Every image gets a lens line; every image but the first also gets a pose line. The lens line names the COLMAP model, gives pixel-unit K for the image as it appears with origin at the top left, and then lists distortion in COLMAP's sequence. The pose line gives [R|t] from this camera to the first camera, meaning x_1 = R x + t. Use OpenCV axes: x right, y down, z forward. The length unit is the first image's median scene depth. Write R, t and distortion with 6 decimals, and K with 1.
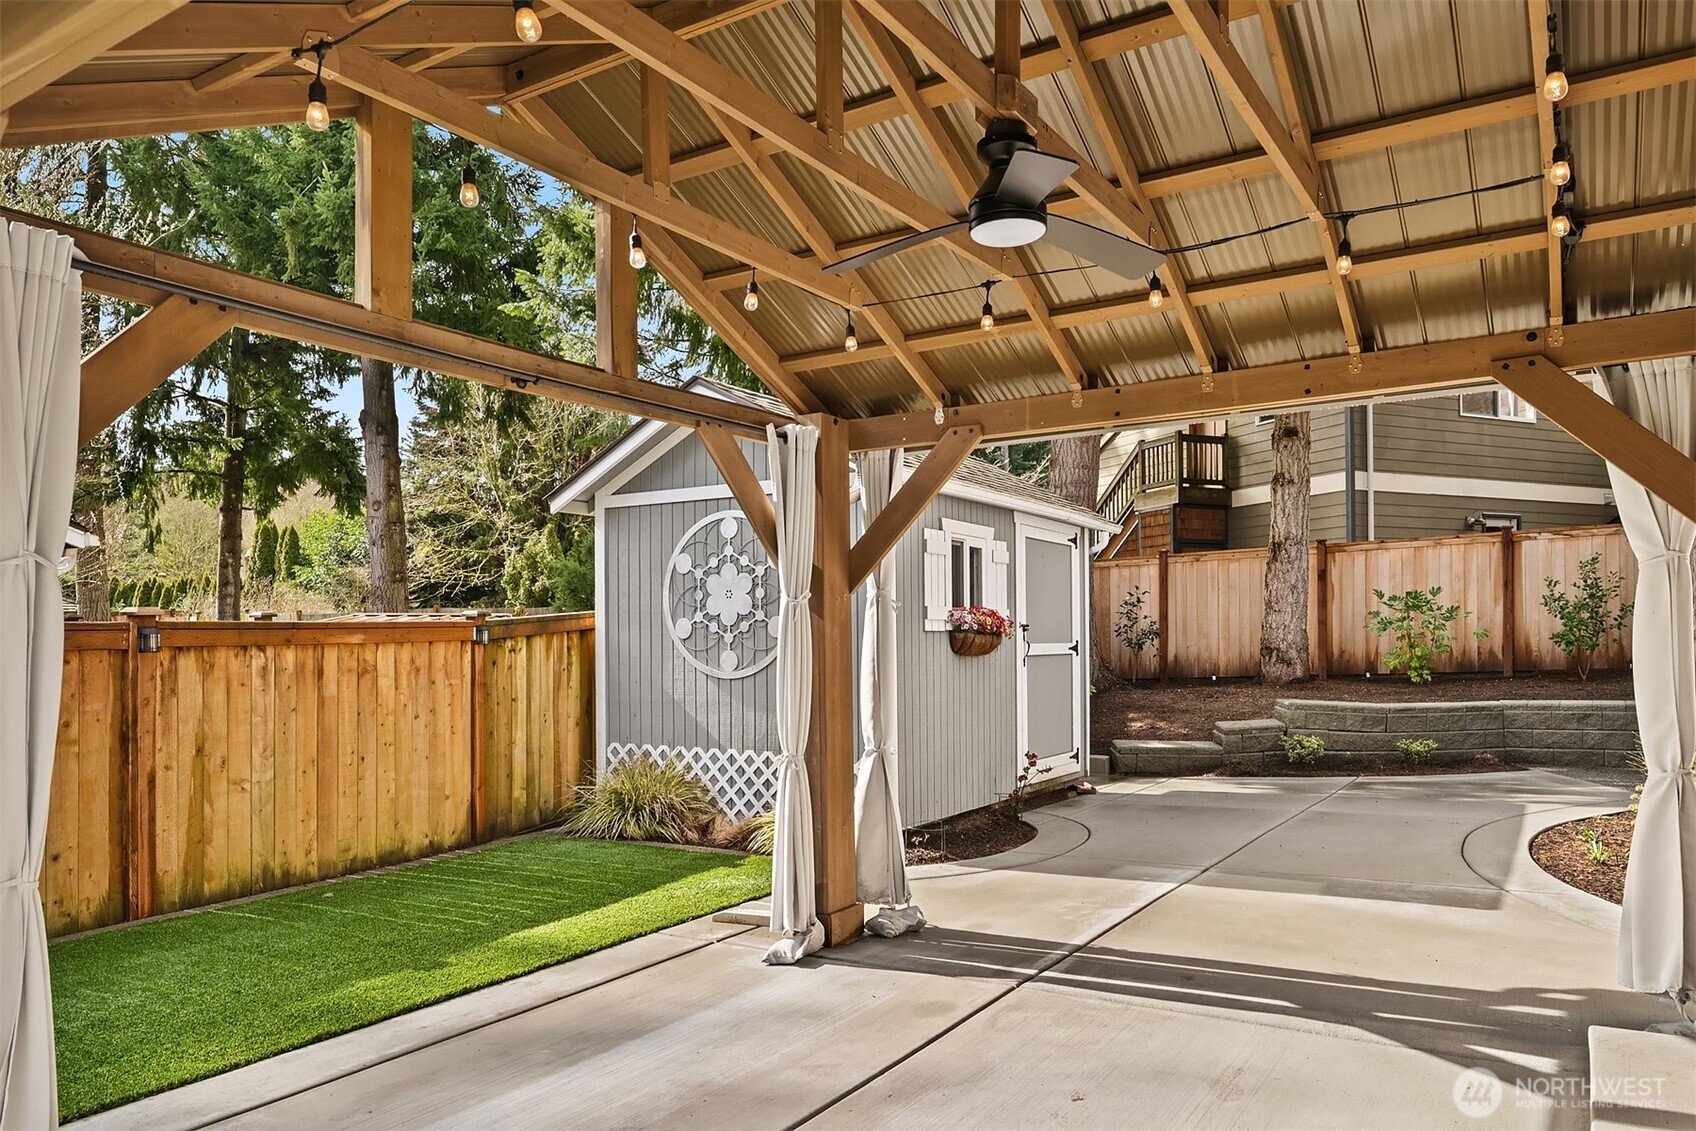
lens RADIAL K [[1168.8, 0, 847.6], [0, 1168.8, 562.6], [0, 0, 1]] dist [-0.008839, -0.001604]
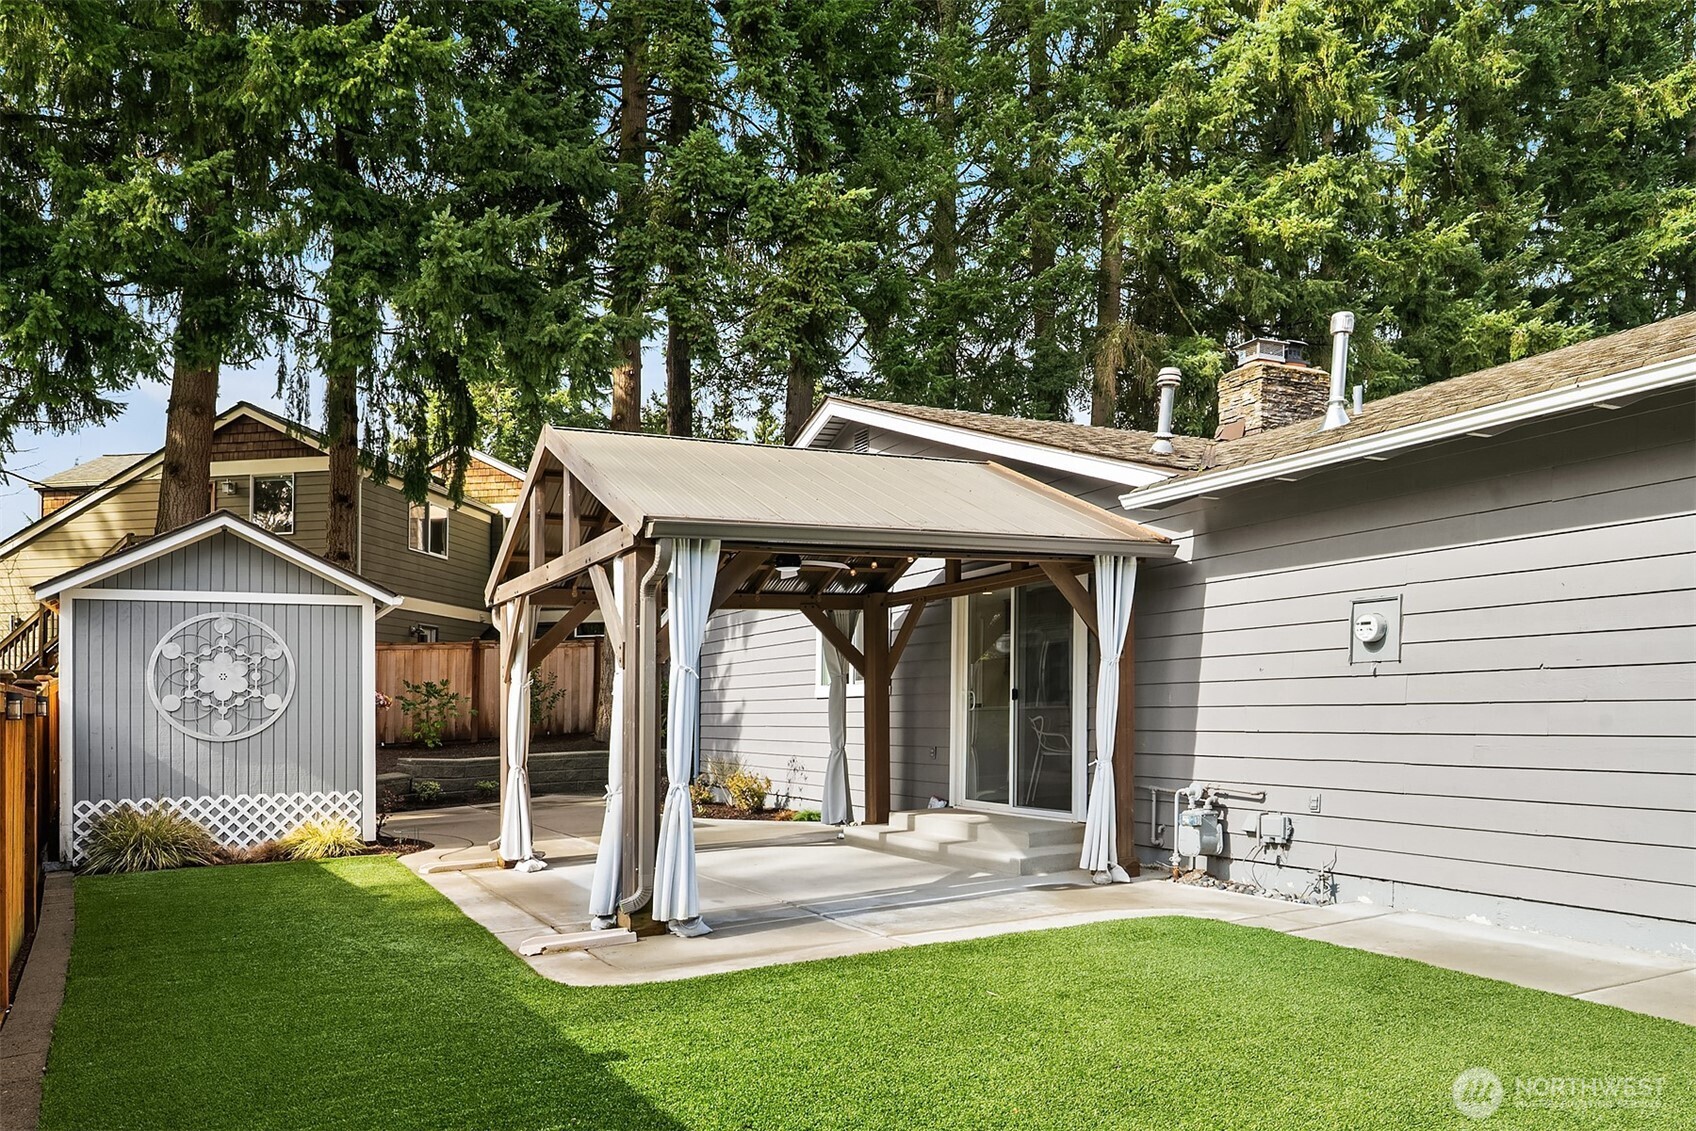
lens RADIAL K [[1168.8, 0, 848.1], [0, 1168.8, 565.9], [0, 0, 1]] dist [-0.008839, -0.001604]
pose [[0.509098, 0.103933, 0.854411, -0.843164], [-0.040814, 0.994481, -0.096652, 0.001369], [-0.859741, 0.014333, 0.510530, -0.261276]]
